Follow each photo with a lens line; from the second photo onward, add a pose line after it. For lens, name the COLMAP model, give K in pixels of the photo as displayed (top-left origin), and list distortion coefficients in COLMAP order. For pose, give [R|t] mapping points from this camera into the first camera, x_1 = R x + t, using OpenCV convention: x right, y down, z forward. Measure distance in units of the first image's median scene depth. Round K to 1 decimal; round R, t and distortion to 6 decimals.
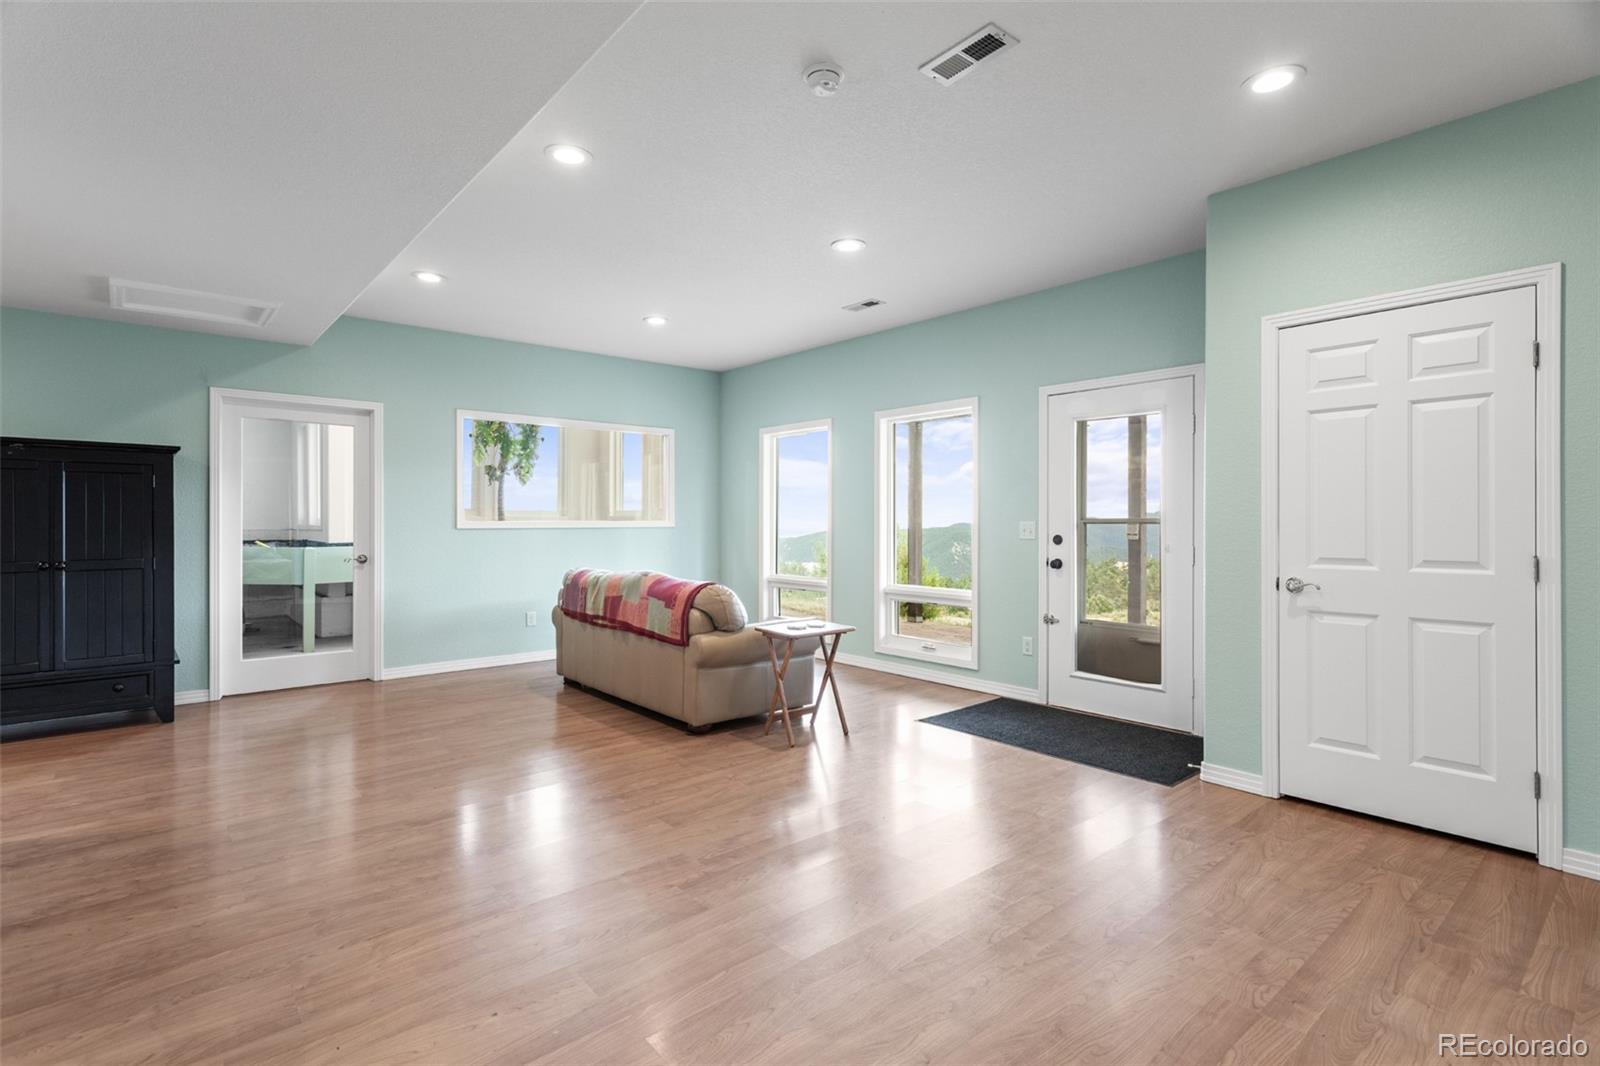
lens RADIAL K [[771.6, 0, 808.0], [0, 771.6, 528.7], [0, 0, 1]] dist [0.004362, -0.000564]
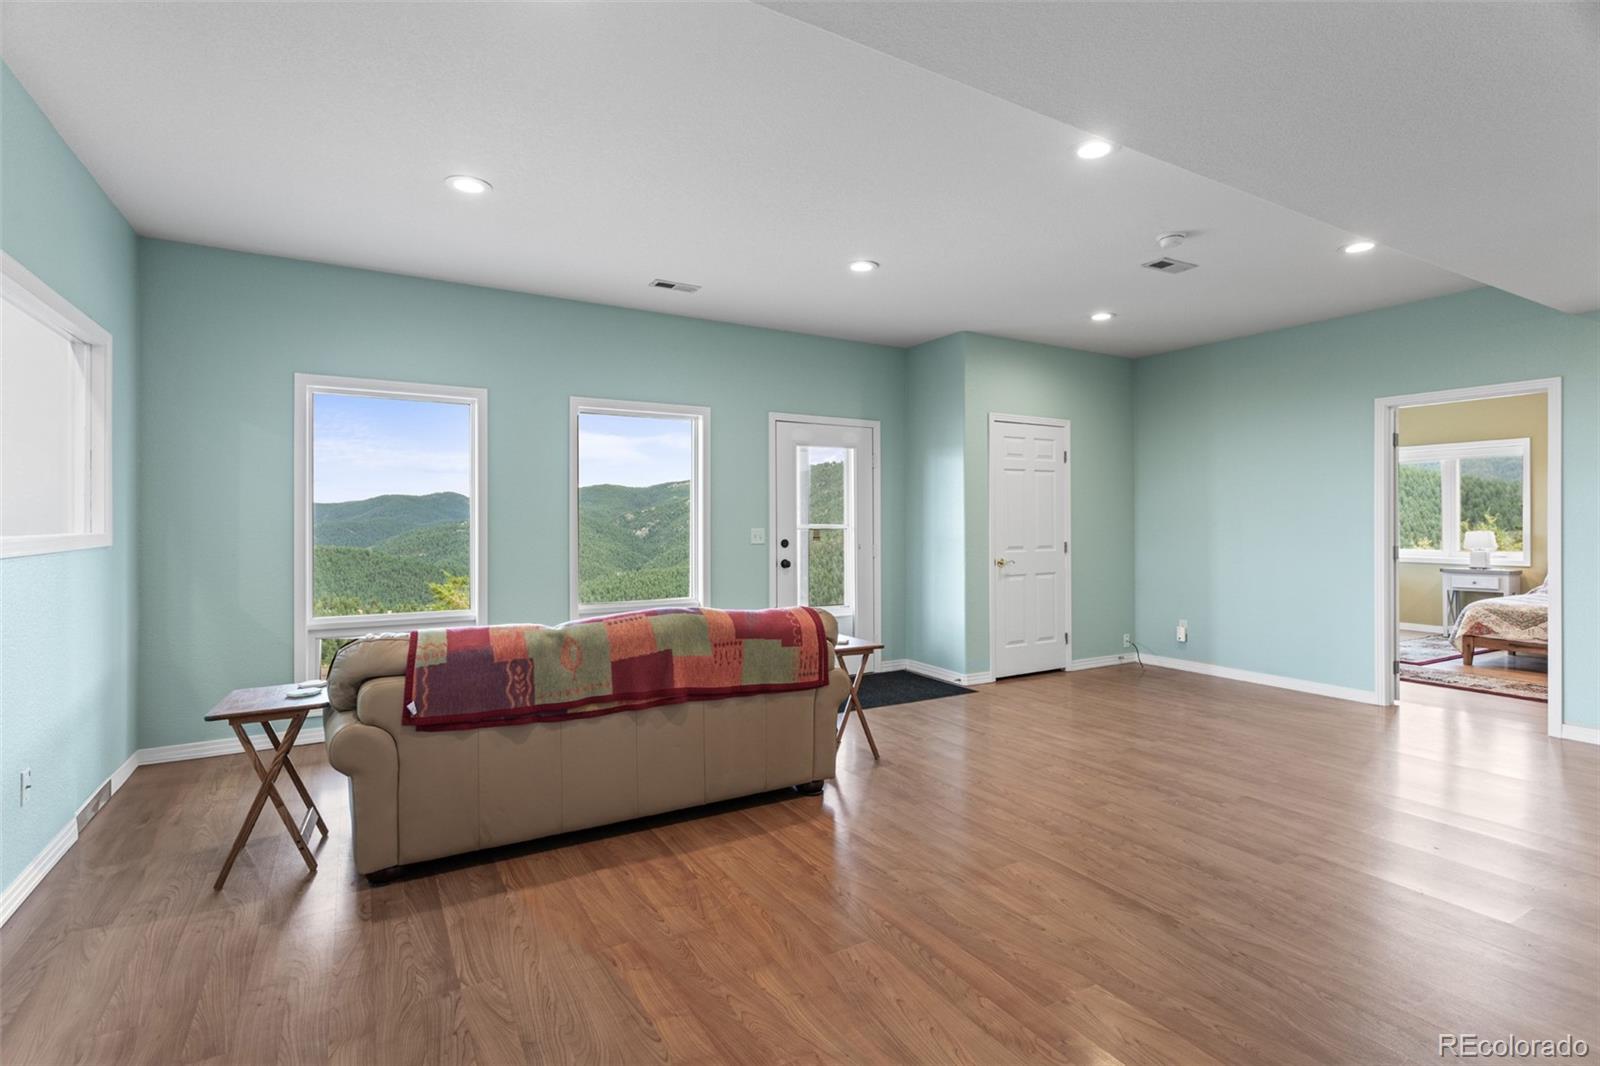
lens RADIAL K [[771.6, 0, 798.7], [0, 771.6, 524.8], [0, 0, 1]] dist [0.004362, -0.000564]
pose [[0.171698, -0.005687, 0.985133, -1.048309], [0.010539, 0.999937, 0.003935, -0.023641], [-0.985093, 0.009707, 0.171747, 0.960941]]
